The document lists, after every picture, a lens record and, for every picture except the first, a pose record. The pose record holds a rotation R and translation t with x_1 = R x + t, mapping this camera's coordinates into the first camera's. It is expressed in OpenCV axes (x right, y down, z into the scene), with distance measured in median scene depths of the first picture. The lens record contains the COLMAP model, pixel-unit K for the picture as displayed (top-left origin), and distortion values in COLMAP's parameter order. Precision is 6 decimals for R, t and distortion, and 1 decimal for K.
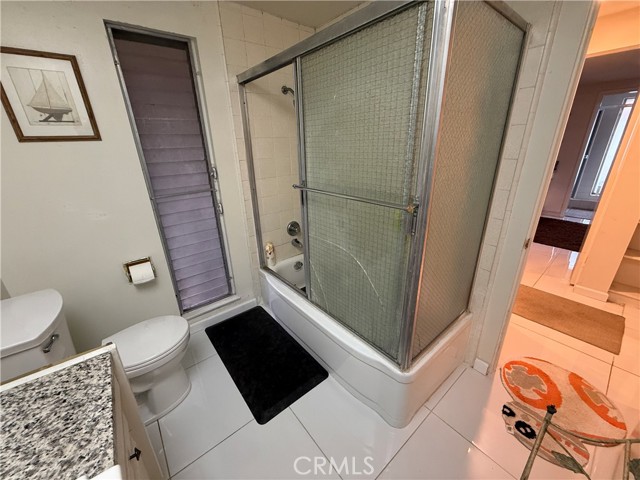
lens RADIAL K [[253.2, 0, 319.8], [0, 253.2, 237.7], [0, 0, 1]] dist [-0.000532, -0.000071]
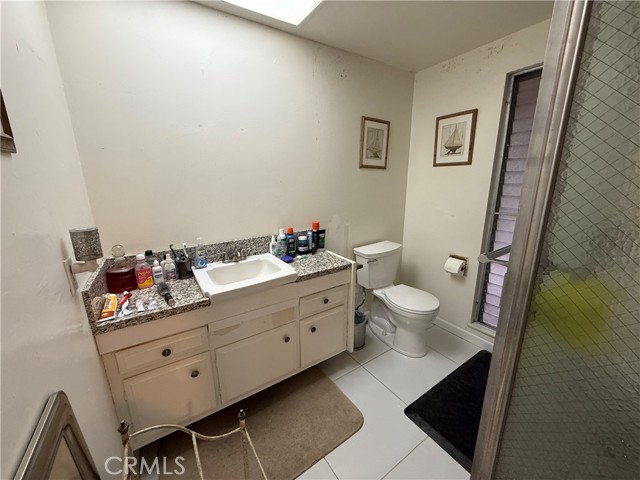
lens RADIAL K [[253.2, 0, 320.9], [0, 253.2, 240.2], [0, 0, 1]] dist [-0.000532, -0.000071]
pose [[-0.090530, 0.271099, -0.958285, 0.703276], [-0.338341, 0.896631, 0.285621, -0.144625], [0.936659, 0.350084, 0.010552, 0.394235]]
